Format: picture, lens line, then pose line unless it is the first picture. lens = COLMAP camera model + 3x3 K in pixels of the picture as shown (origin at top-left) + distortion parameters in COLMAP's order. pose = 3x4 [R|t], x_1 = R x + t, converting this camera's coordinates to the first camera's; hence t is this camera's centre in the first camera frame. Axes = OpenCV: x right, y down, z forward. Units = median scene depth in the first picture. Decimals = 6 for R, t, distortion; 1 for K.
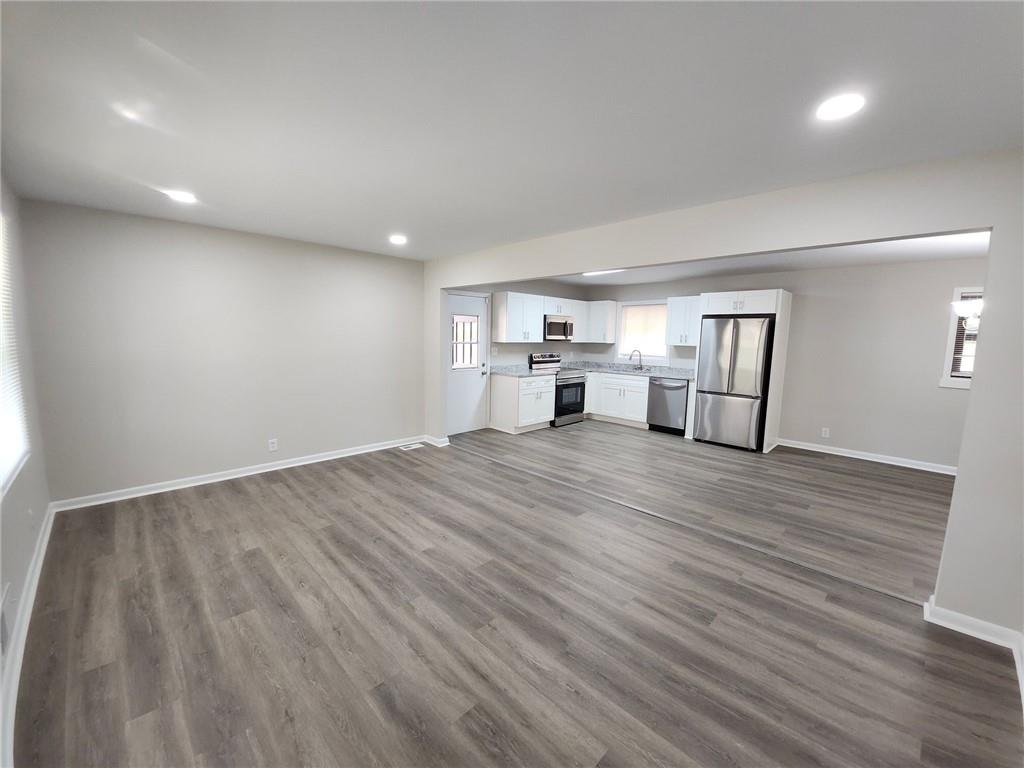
lens RADIAL K [[405.6, 0, 508.0], [0, 405.6, 385.7], [0, 0, 1]] dist [-0.014277, -0.004240]
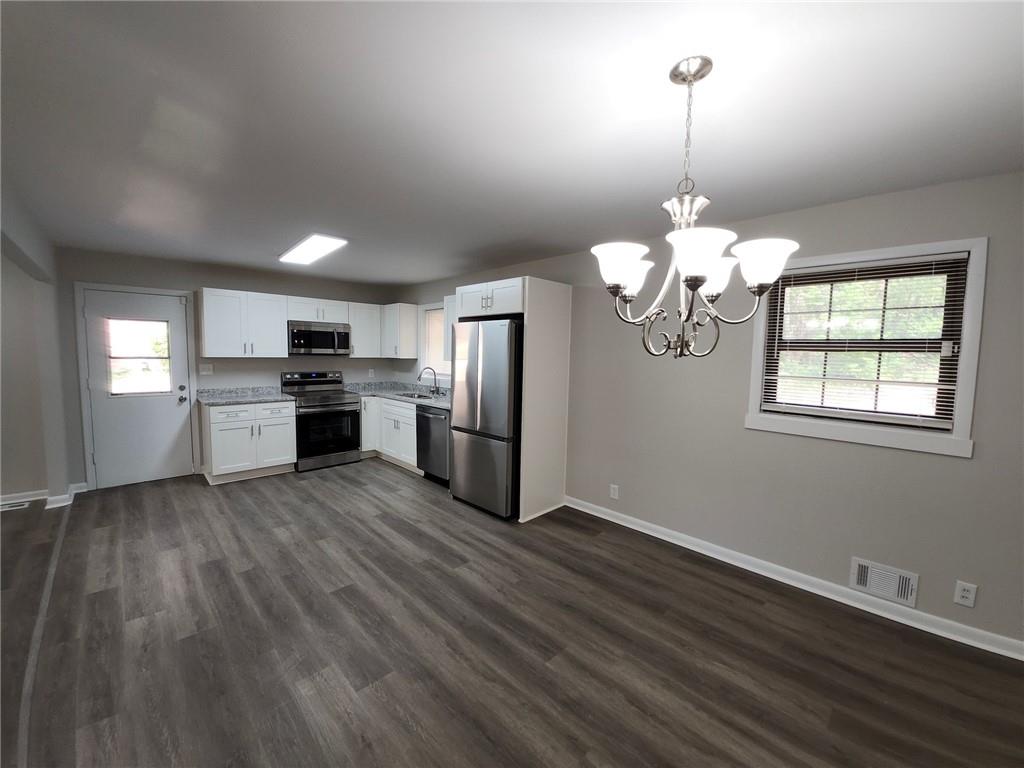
lens RADIAL K [[405.6, 0, 513.9], [0, 405.6, 386.7], [0, 0, 1]] dist [-0.014277, -0.004240]
pose [[0.999990, 0.000435, 0.004416, 0.651772], [-0.000268, 0.999288, -0.037722, -0.032967], [-0.004429, 0.037721, 0.999279, 0.340388]]
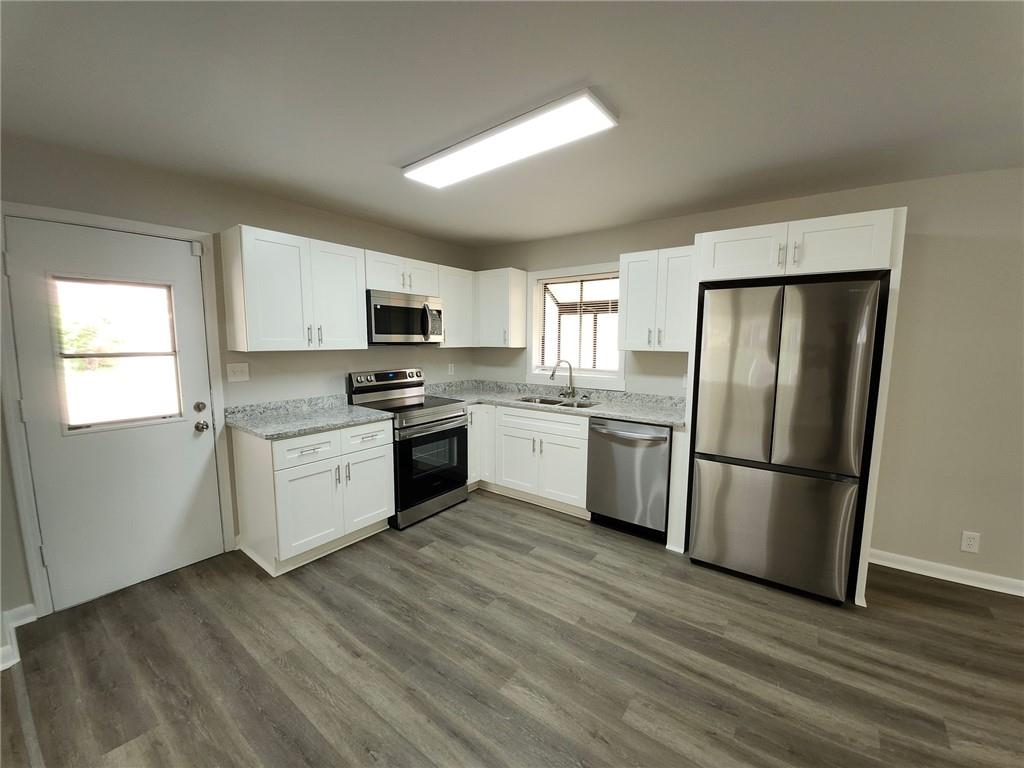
lens RADIAL K [[405.6, 0, 510.7], [0, 405.6, 386.6], [0, 0, 1]] dist [-0.014277, -0.004240]
pose [[0.987650, -0.030449, 0.153688, 0.230601], [0.031168, 0.999512, -0.002272, -0.075198], [-0.153543, 0.007034, 0.988117, 0.673987]]
